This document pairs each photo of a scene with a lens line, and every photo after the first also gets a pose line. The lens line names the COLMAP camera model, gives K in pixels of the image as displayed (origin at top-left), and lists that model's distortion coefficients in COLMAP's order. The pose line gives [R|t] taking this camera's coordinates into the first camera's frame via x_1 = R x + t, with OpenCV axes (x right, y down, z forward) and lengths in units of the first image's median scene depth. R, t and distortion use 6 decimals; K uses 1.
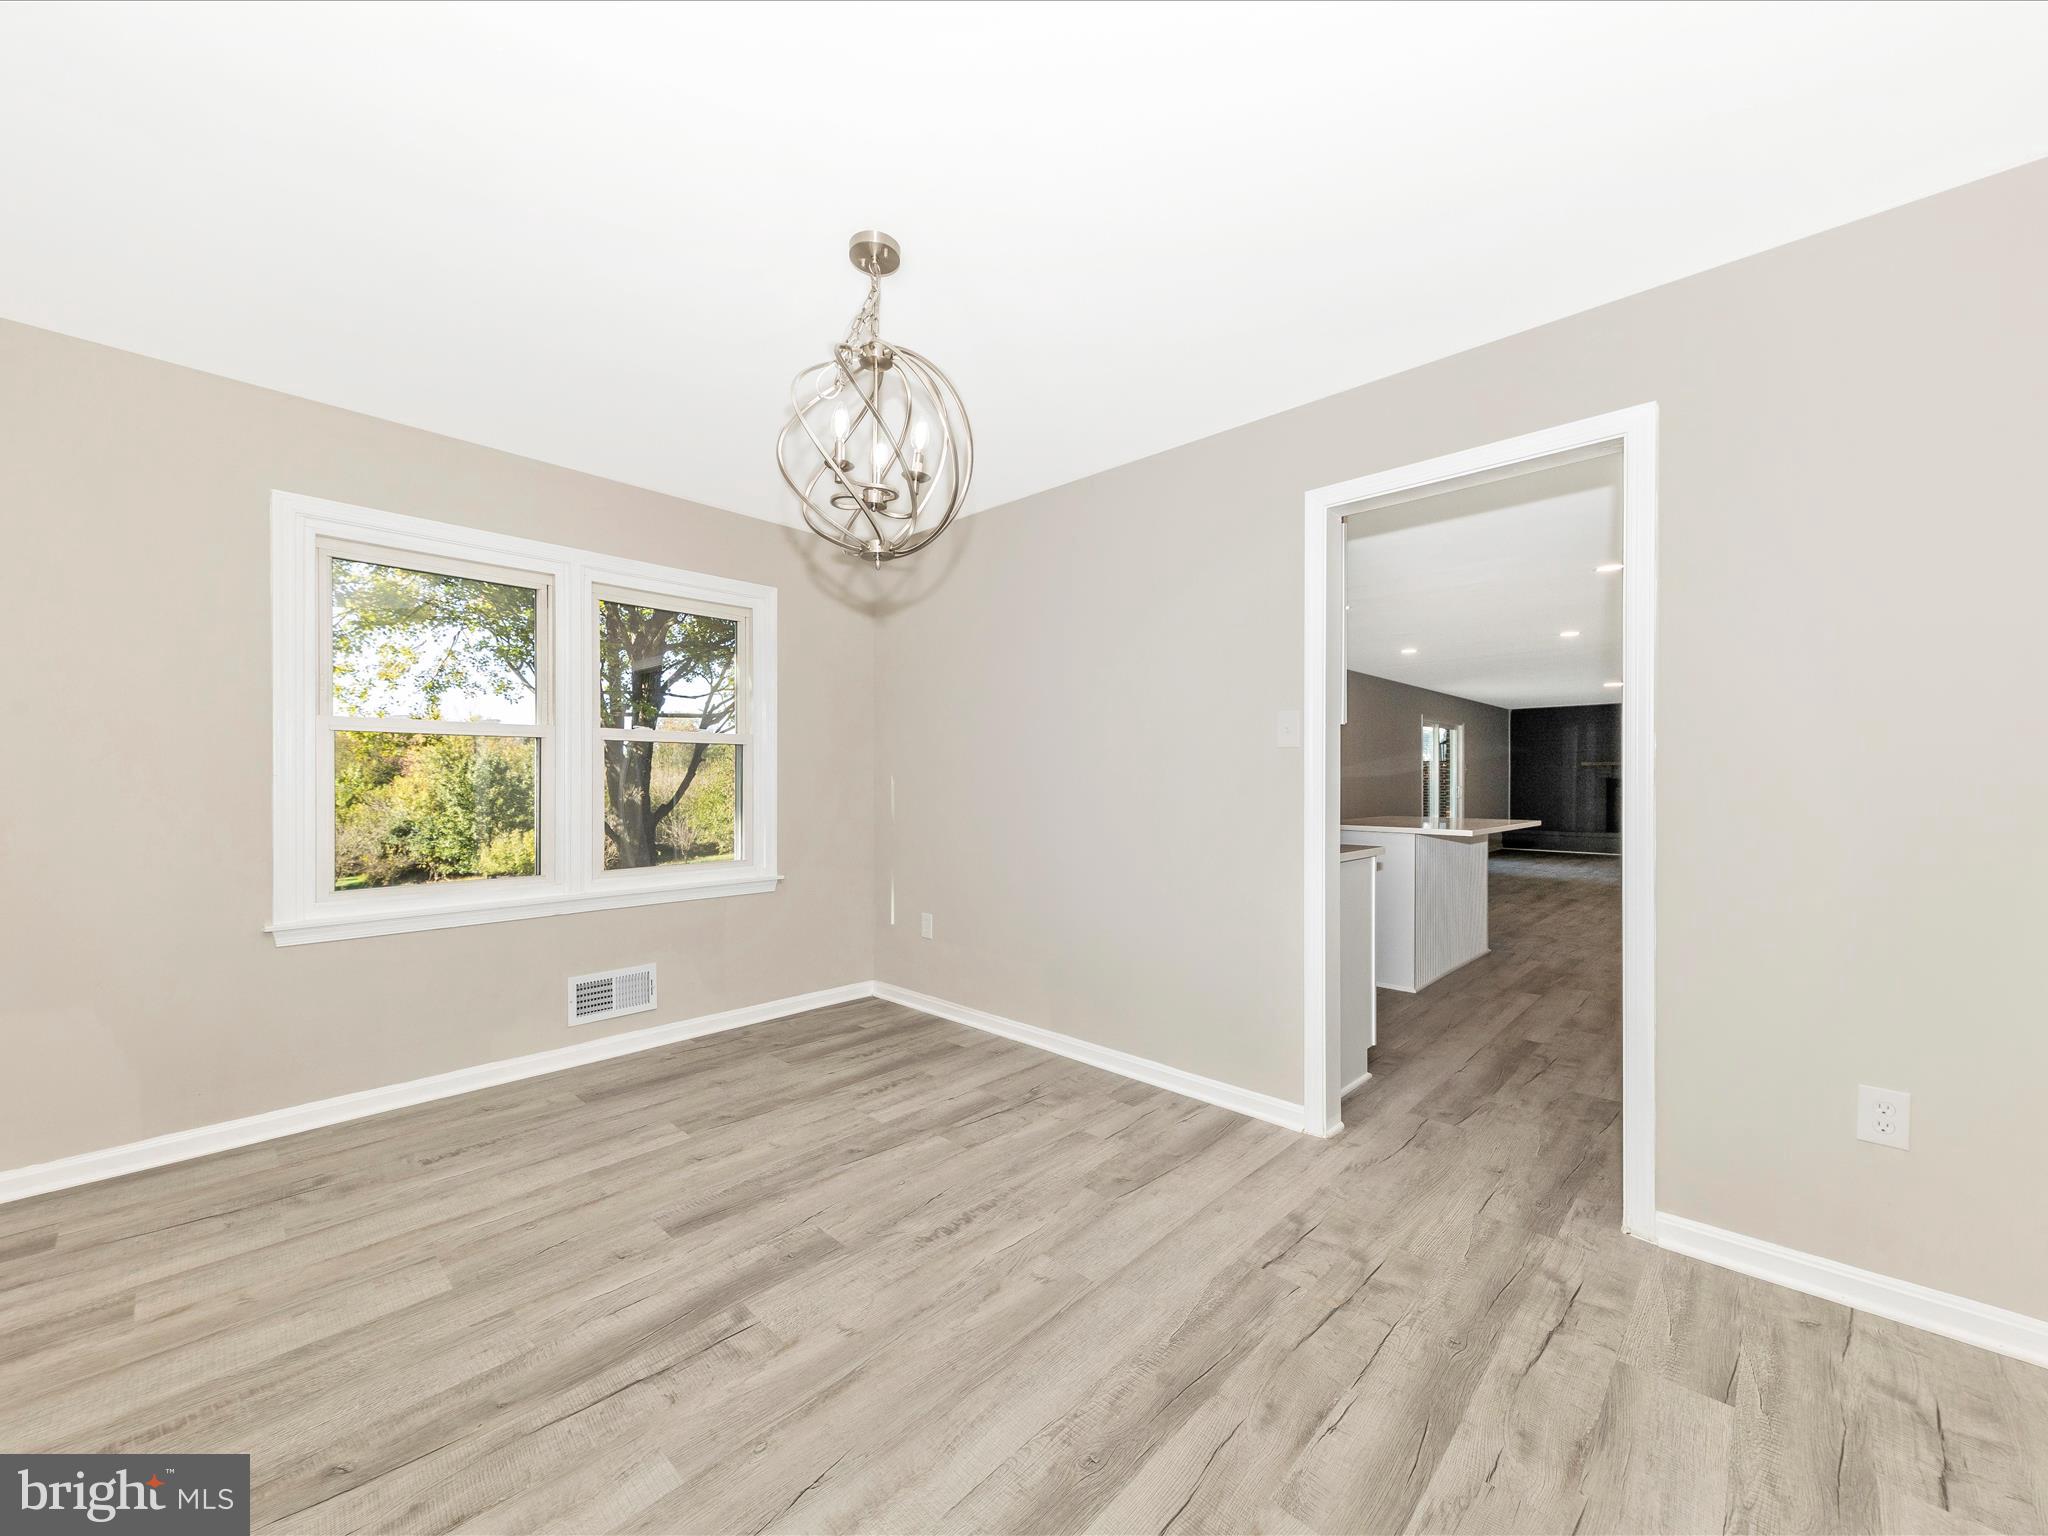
lens RADIAL K [[801.2, 0, 1022.1], [0, 801.2, 776.6], [0, 0, 1]] dist [0.017683, -0.003714]
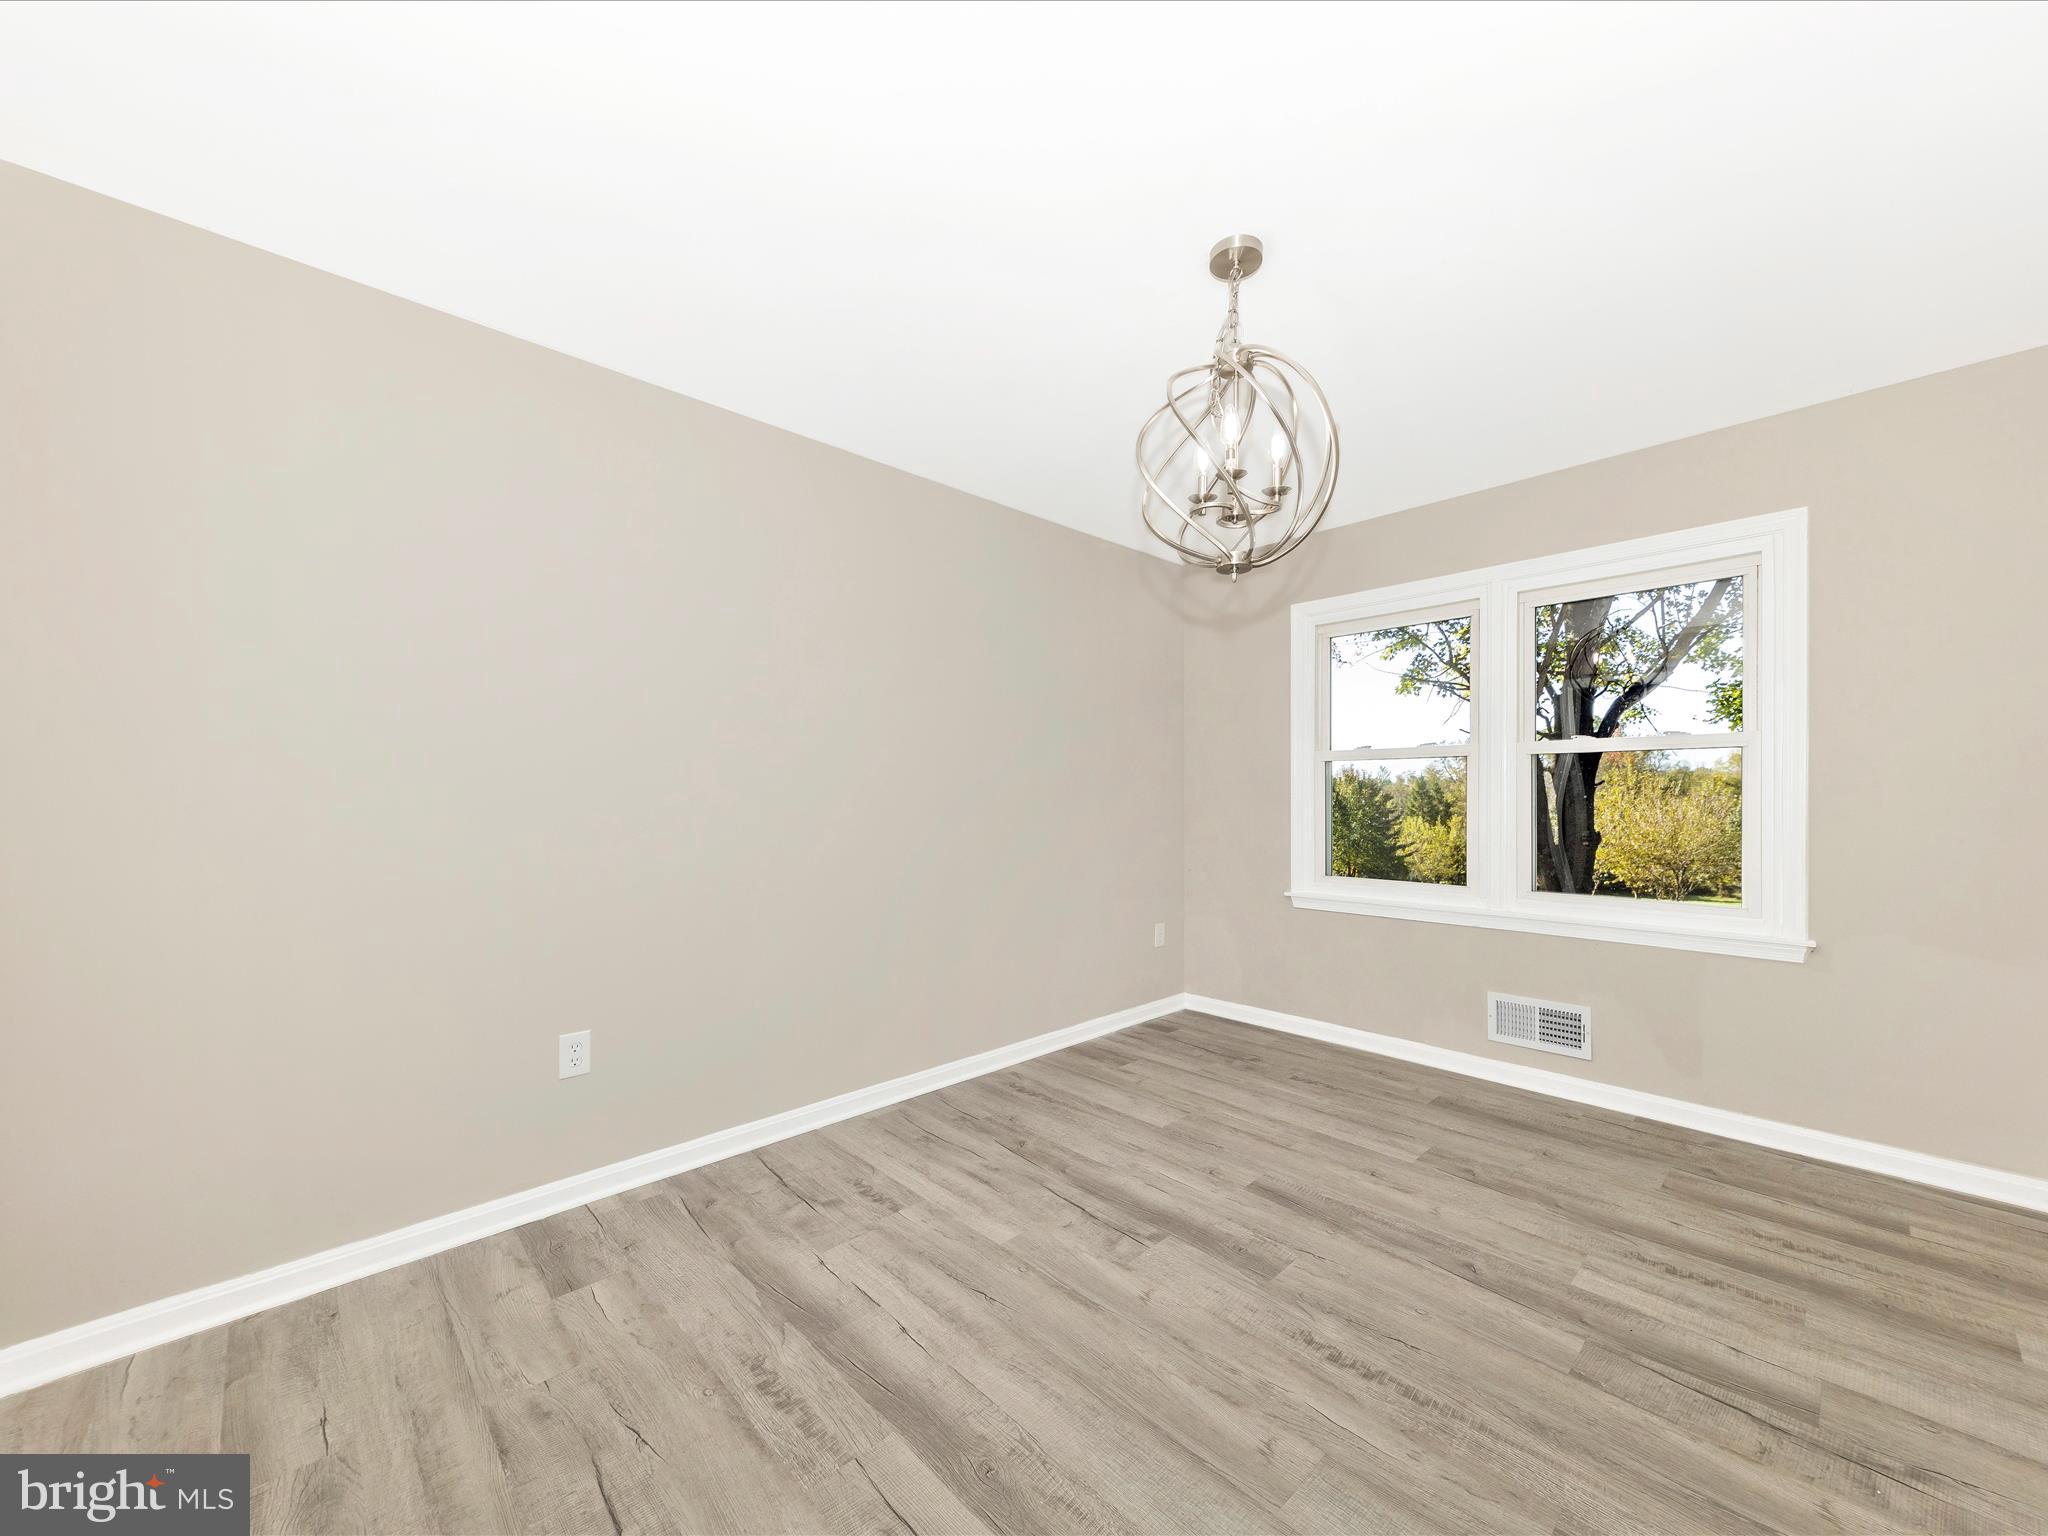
lens RADIAL K [[801.2, 0, 1043.3], [0, 801.2, 795.9], [0, 0, 1]] dist [0.017683, -0.003714]
pose [[-0.054449, -0.000260, -0.998517, 0.648521], [0.008184, 0.999966, -0.000707, -0.001137], [0.998483, -0.008210, -0.054445, 0.667809]]
